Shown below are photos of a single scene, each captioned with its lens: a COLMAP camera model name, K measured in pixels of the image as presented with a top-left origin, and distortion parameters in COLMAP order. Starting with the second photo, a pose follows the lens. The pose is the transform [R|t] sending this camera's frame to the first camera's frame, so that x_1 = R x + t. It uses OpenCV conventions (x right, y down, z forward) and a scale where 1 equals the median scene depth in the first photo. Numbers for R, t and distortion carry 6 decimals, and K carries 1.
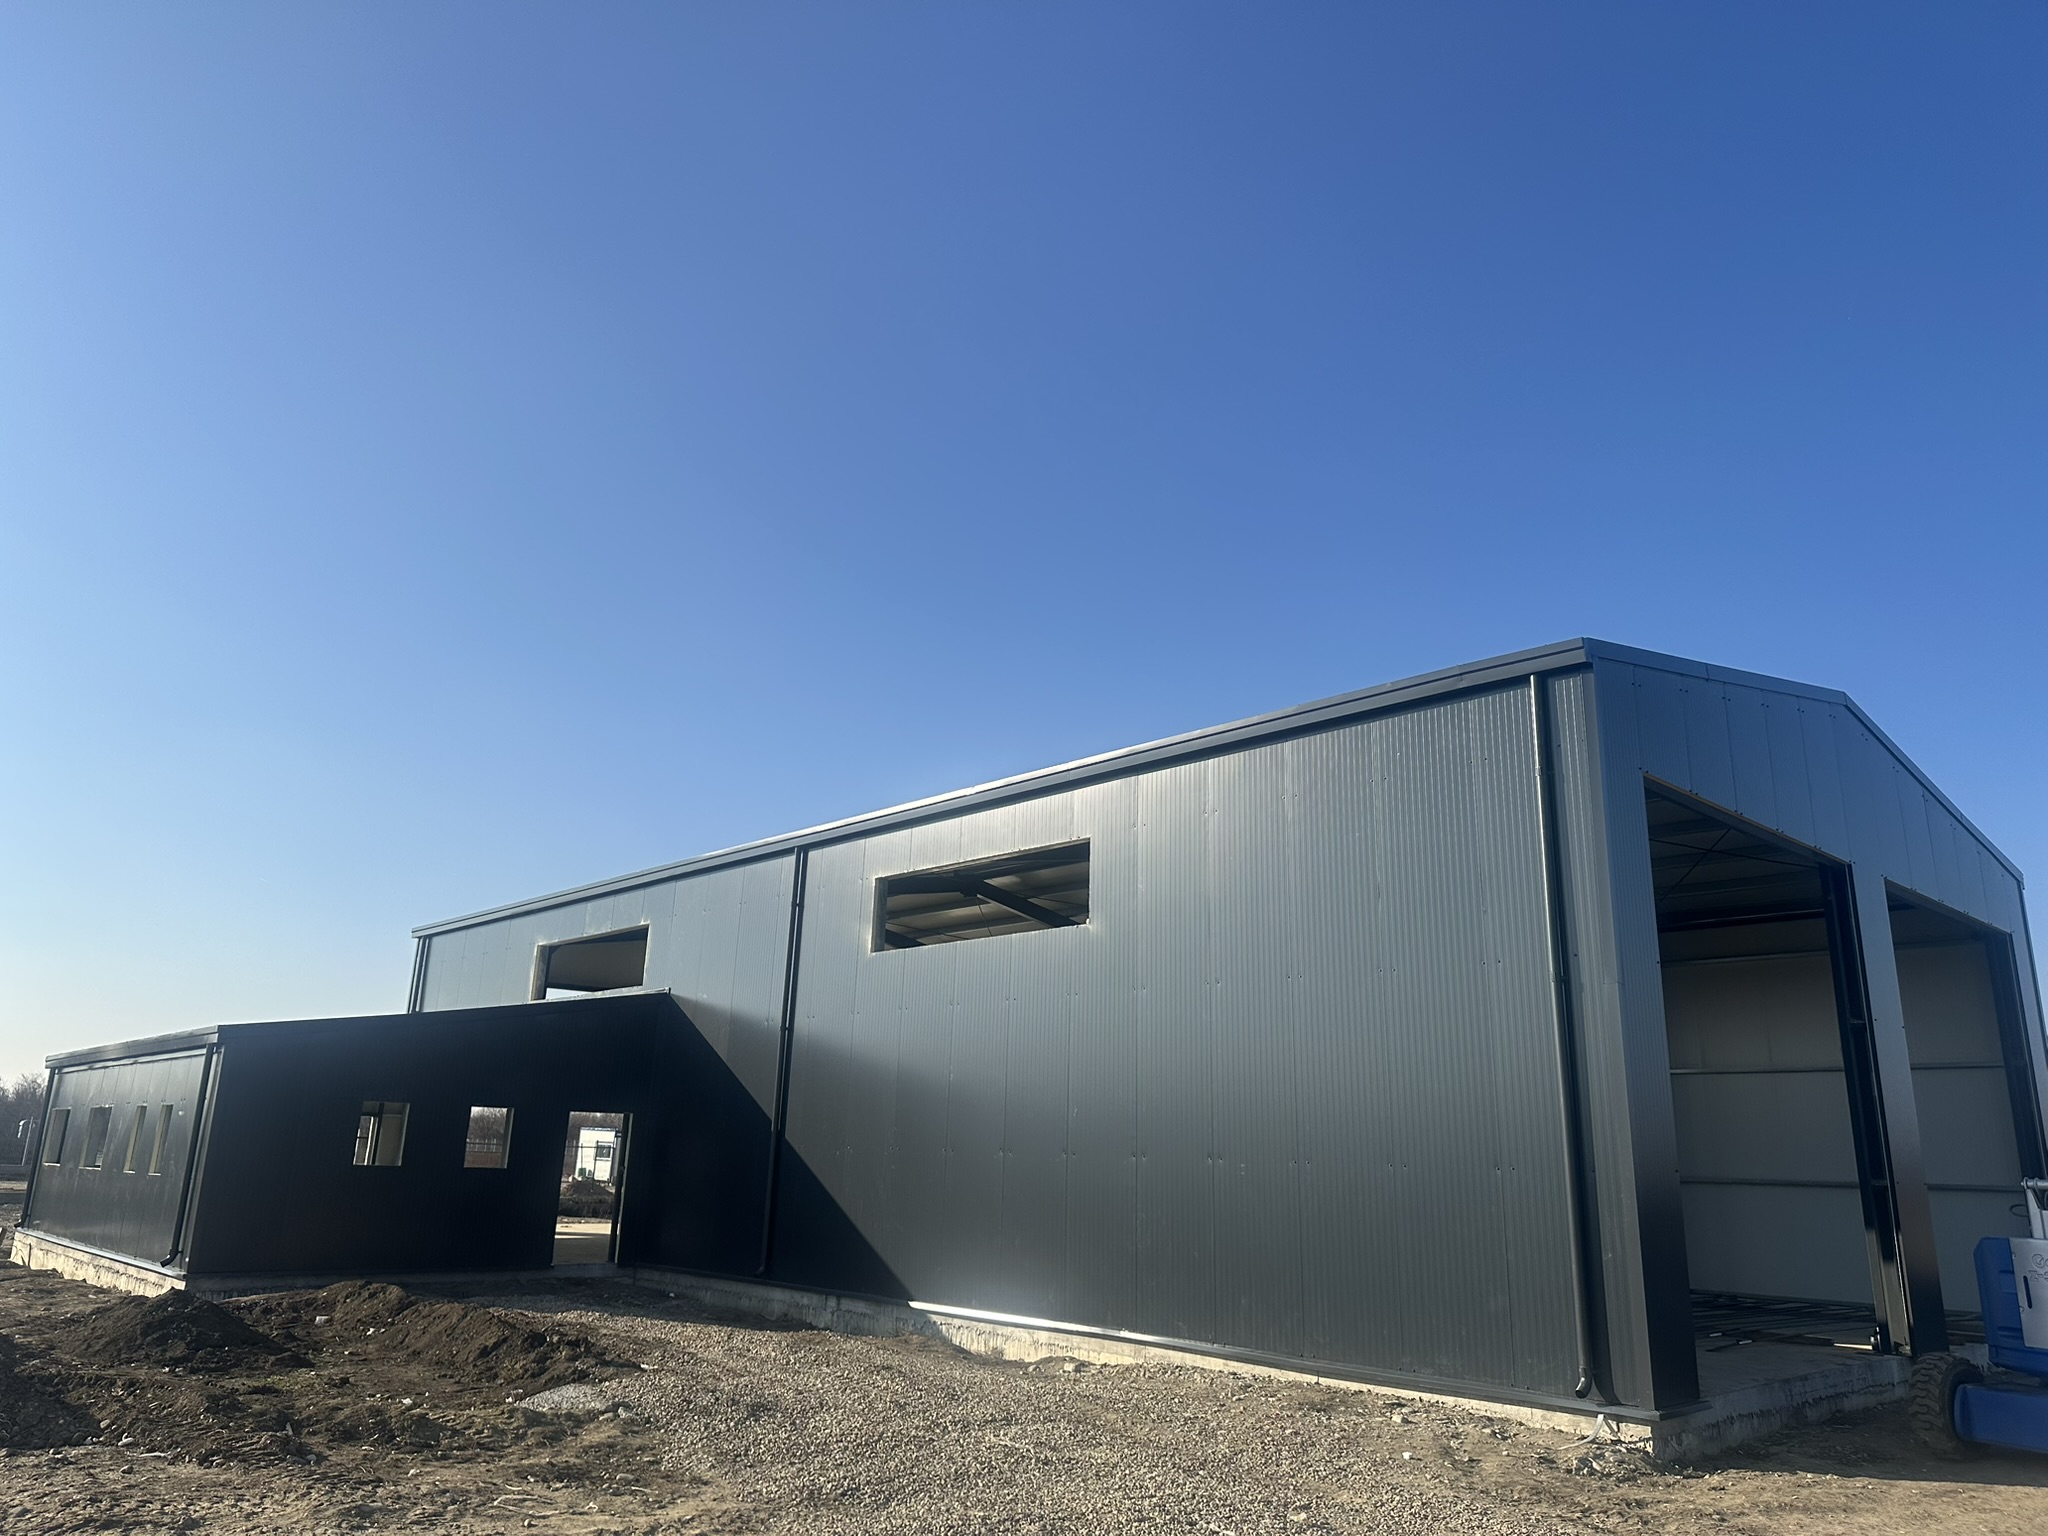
lens RADIAL K [[1370.6, 0, 1024.0], [0, 1370.6, 768.0], [0, 0, 1]] dist [0.002855, -0.004943]
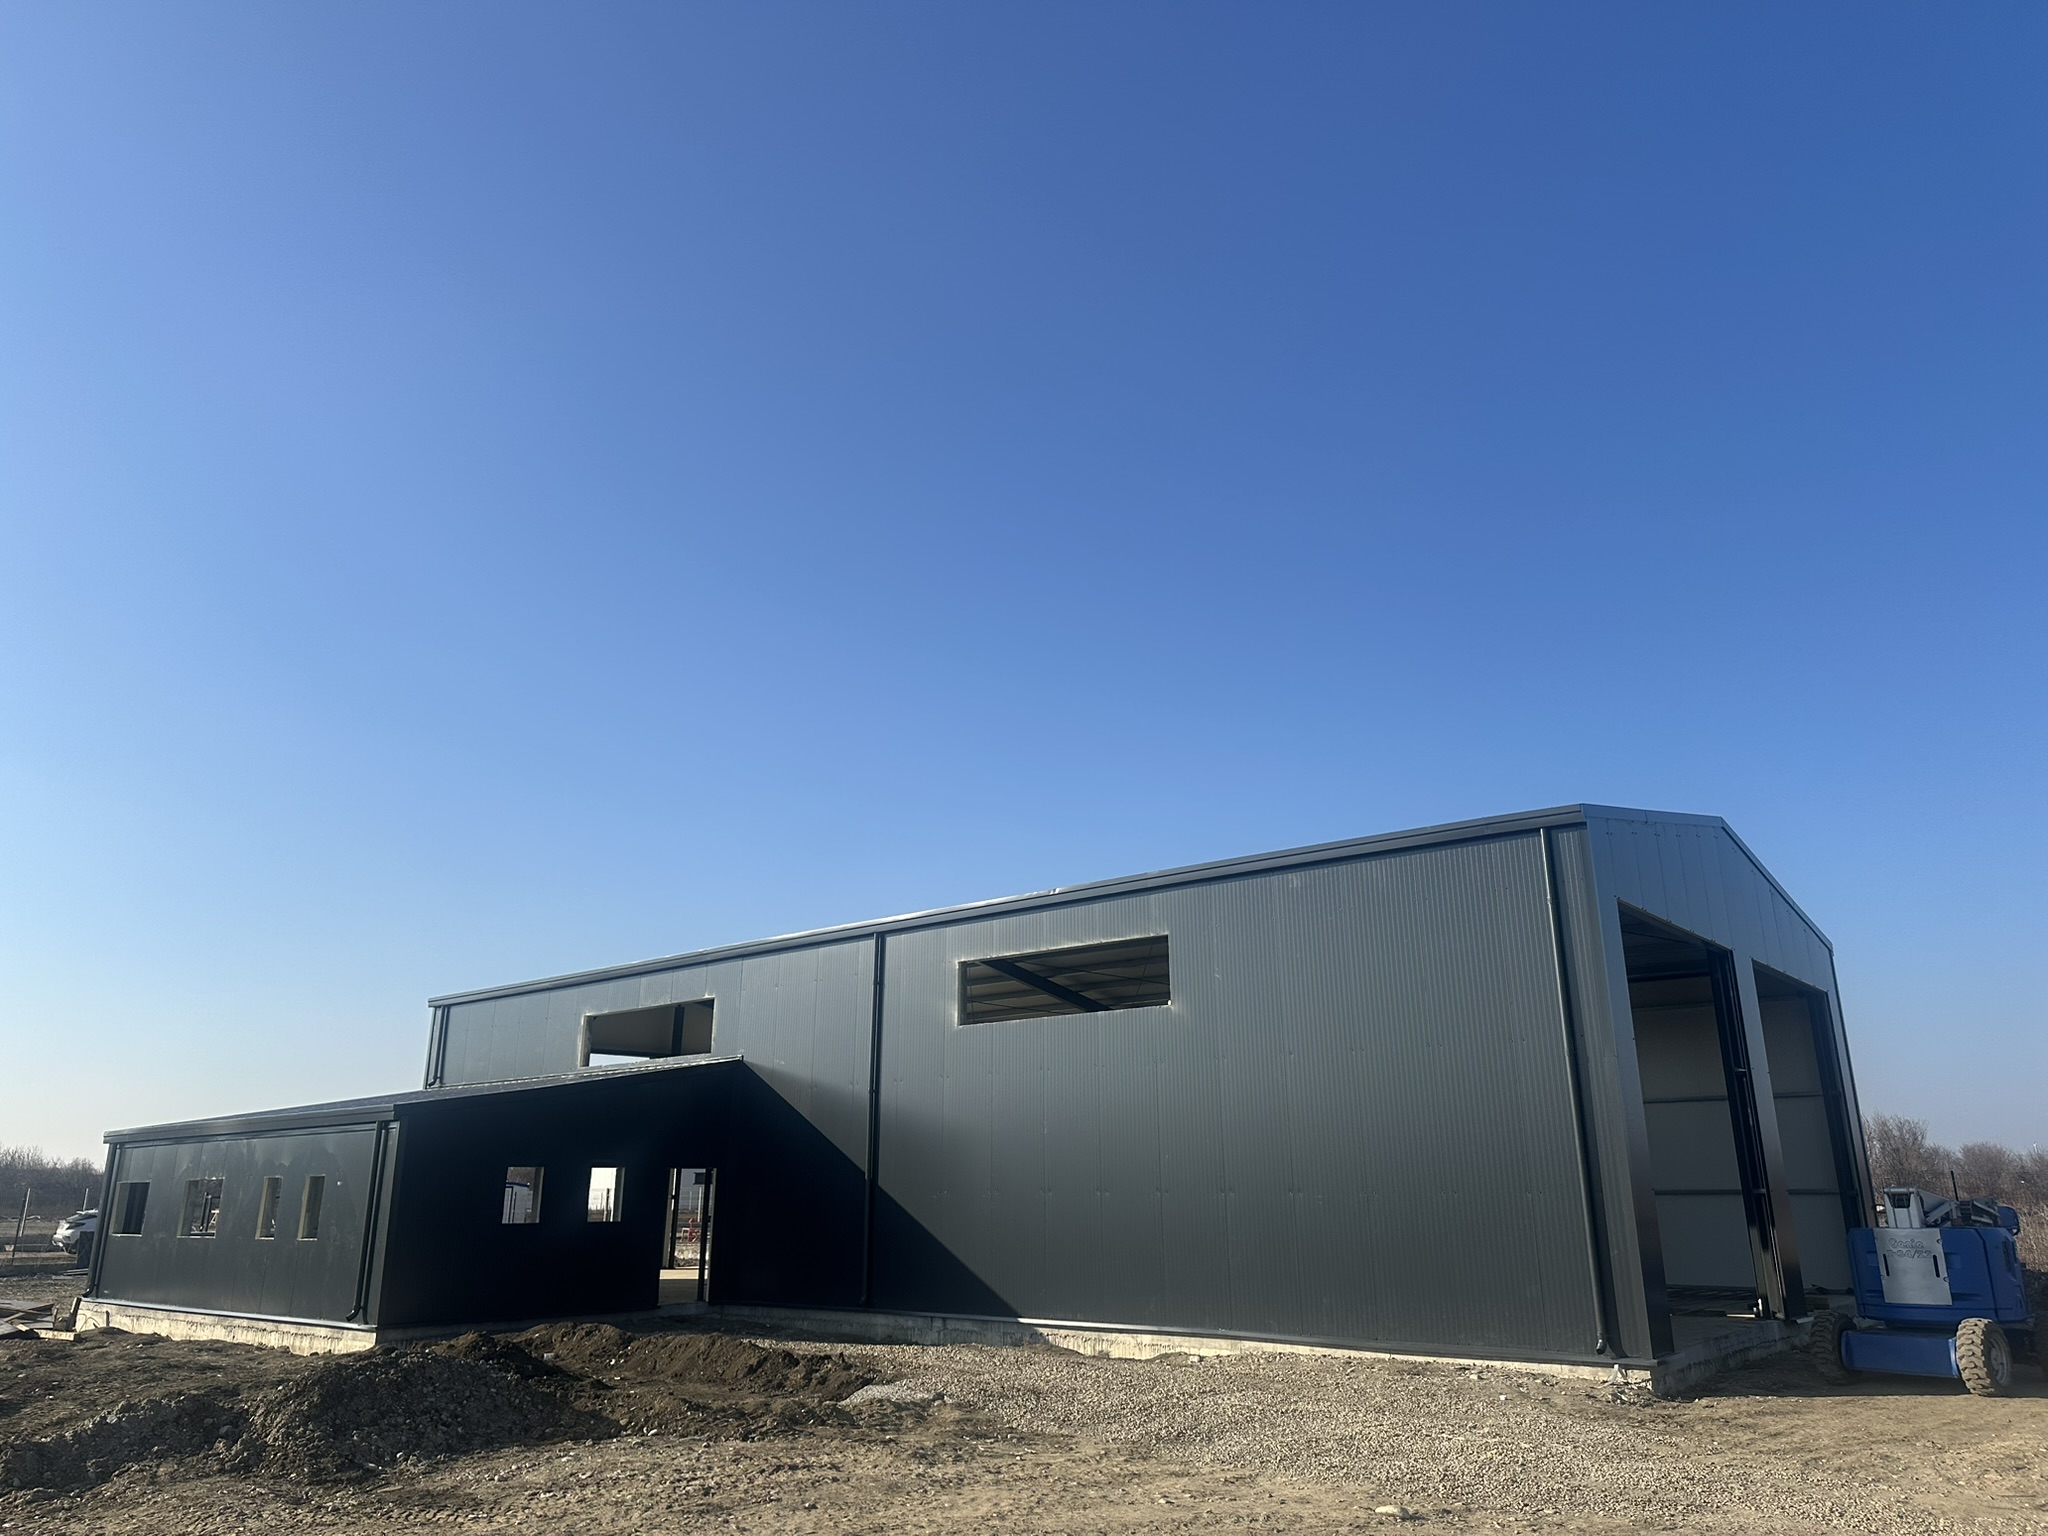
lens RADIAL K [[1370.6, 0, 1024.0], [0, 1370.6, 768.0], [0, 0, 1]] dist [0.002855, -0.004943]
pose [[0.990682, 0.005588, 0.136080, -0.261260], [-0.002863, 0.999792, -0.020212, -0.078670], [-0.136165, 0.019634, 0.990492, -0.227874]]
